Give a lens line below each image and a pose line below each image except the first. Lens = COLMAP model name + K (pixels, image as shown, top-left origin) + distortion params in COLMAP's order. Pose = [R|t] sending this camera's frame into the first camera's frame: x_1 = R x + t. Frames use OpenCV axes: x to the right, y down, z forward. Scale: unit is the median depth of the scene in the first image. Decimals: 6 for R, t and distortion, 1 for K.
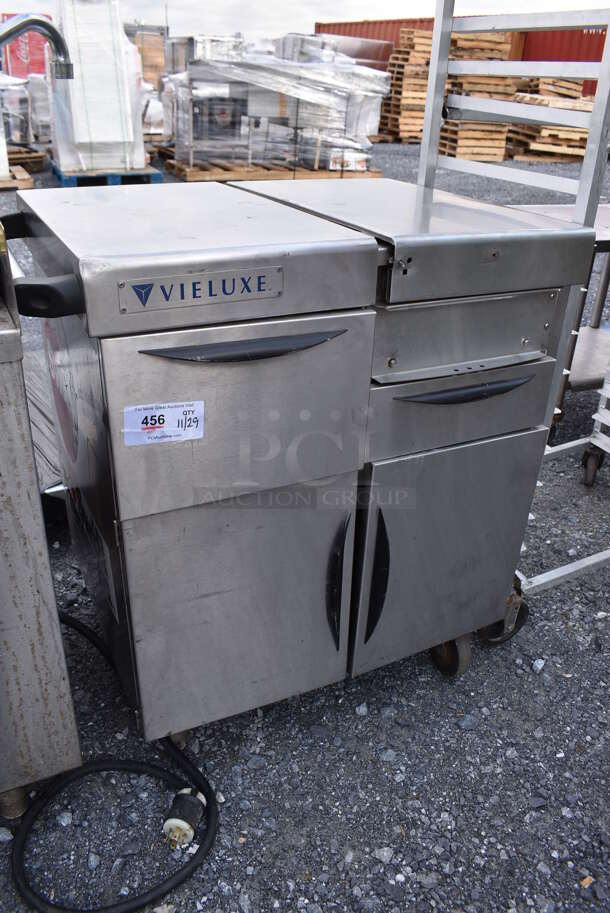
lens RADIAL K [[723.1, 0, 305.9], [0, 723.1, 454.5], [0, 0, 1]] dist [-0.077016, -0.004174]
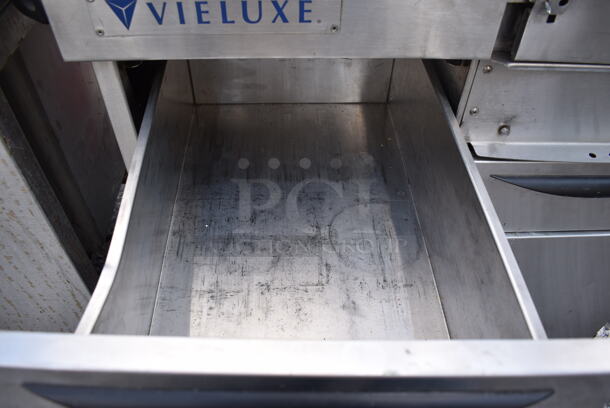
lens RADIAL K [[483.1, 0, 307.3], [0, 483.1, 203.2], [0, 0, 1]] dist [-0.077016, -0.004174]
pose [[0.910577, 0.291342, -0.293206, 0.119817], [-0.179512, 0.917709, 0.354381, -0.230712], [0.372324, -0.270057, 0.887944, 0.561485]]
